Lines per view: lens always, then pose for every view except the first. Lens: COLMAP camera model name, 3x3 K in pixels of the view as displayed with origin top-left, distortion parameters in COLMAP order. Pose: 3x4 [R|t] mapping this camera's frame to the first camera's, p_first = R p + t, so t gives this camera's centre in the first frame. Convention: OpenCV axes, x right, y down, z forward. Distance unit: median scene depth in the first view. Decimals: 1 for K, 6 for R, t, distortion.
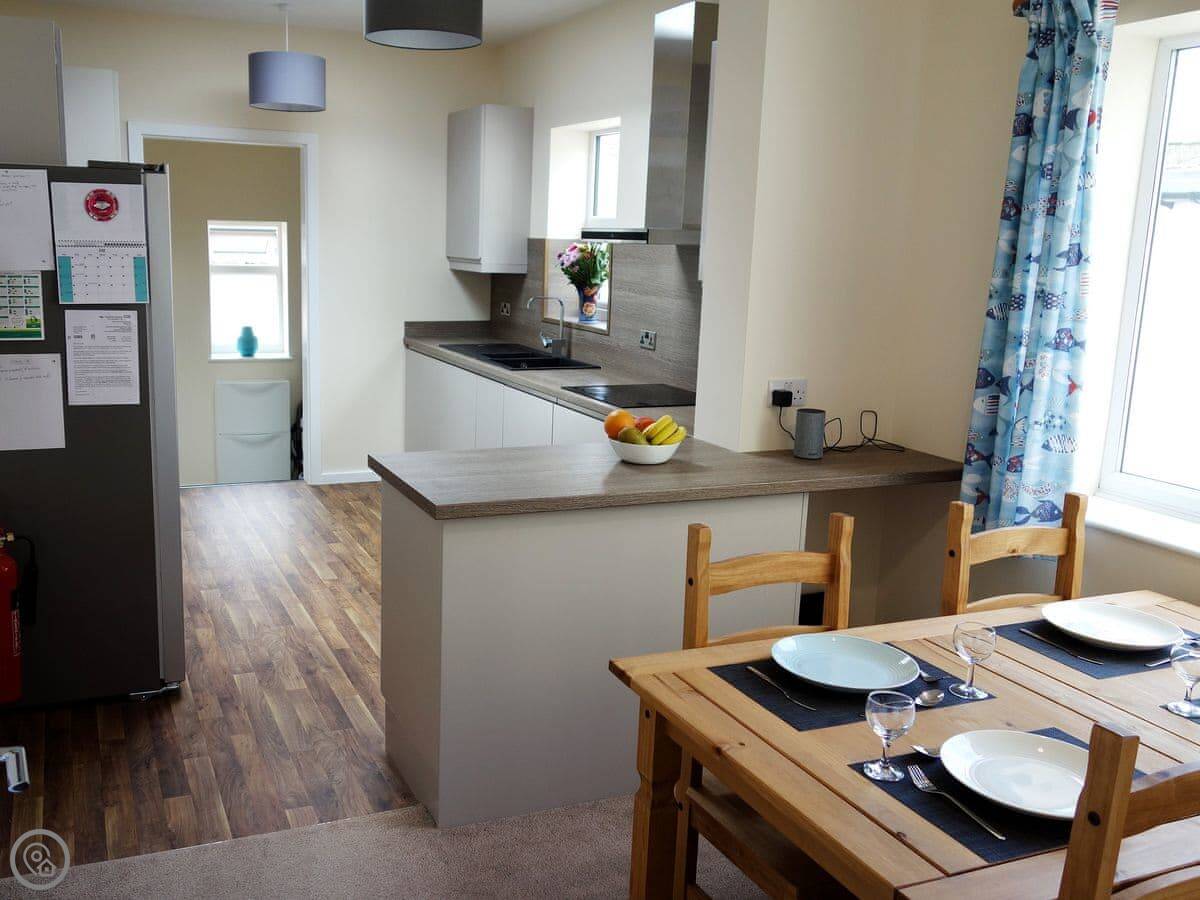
lens RADIAL K [[1332.9, 0, 596.7], [0, 1332.9, 446.4], [0, 0, 1]] dist [0.010130, 0.000000]
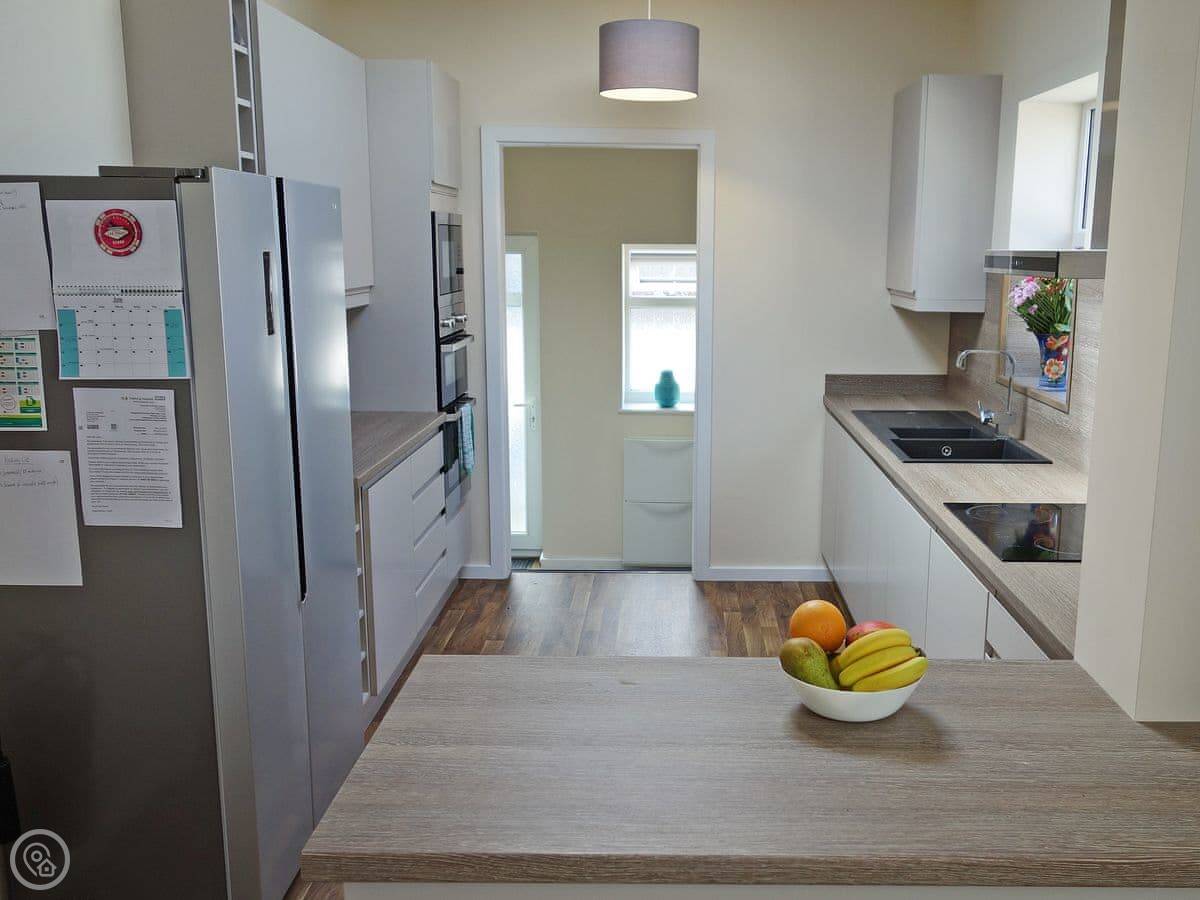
lens RADIAL K [[1332.9, 0, 601.9], [0, 1332.9, 450.6], [0, 0, 1]] dist [0.010130, 0.000000]
pose [[0.897021, 0.050209, -0.439126, 0.140124], [-0.054361, 0.998516, 0.003125, -0.085261], [0.438631, 0.021068, 0.898420, 0.498007]]
